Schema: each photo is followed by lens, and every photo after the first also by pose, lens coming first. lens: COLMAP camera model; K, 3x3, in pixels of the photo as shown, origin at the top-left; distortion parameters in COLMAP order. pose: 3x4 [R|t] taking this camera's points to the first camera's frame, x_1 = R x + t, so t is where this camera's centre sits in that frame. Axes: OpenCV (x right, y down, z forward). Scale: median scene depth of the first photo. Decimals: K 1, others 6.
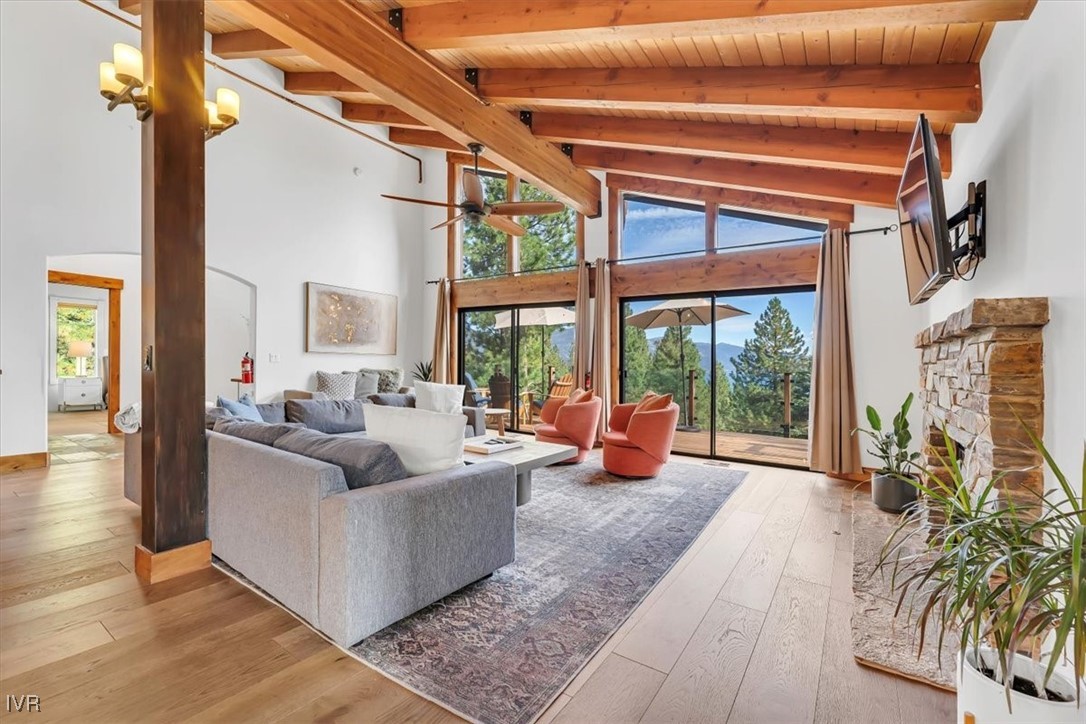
lens RADIAL K [[458.1, 0, 545.2], [0, 458.1, 360.9], [0, 0, 1]] dist [-0.001065, -0.000088]
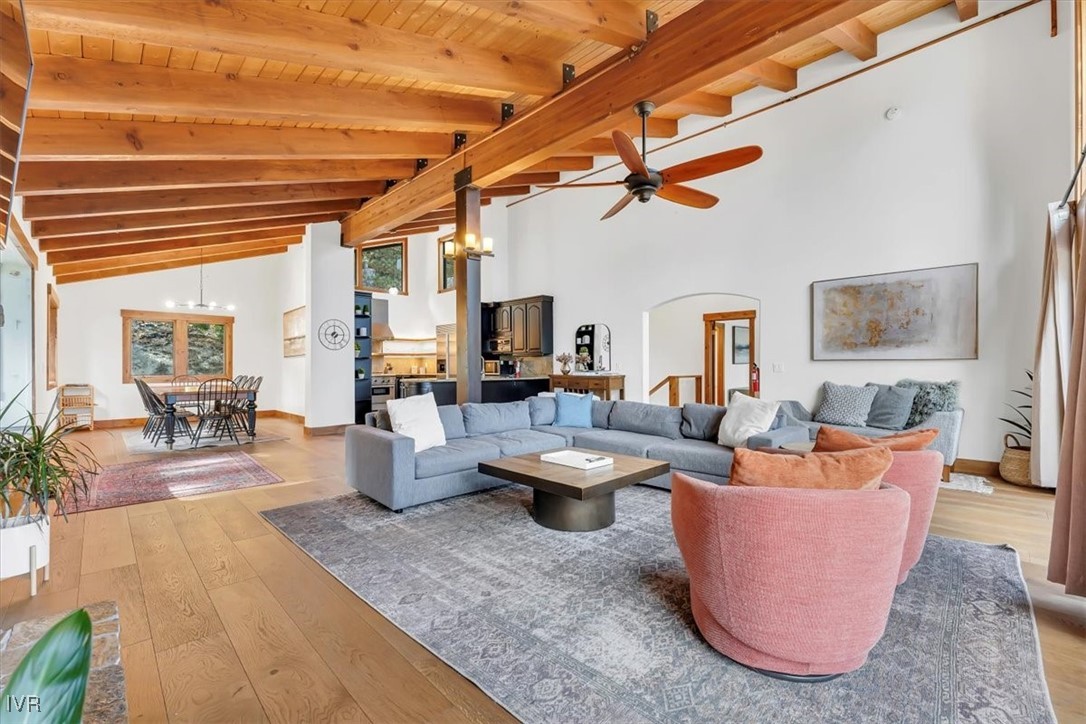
lens RADIAL K [[458.1, 0, 544.6], [0, 458.1, 370.2], [0, 0, 1]] dist [-0.001065, -0.000088]
pose [[-0.196091, -0.013218, -0.980497, 0.755850], [-0.001991, 0.999912, -0.013081, 0.021228], [0.980584, -0.000613, -0.196100, 1.080218]]
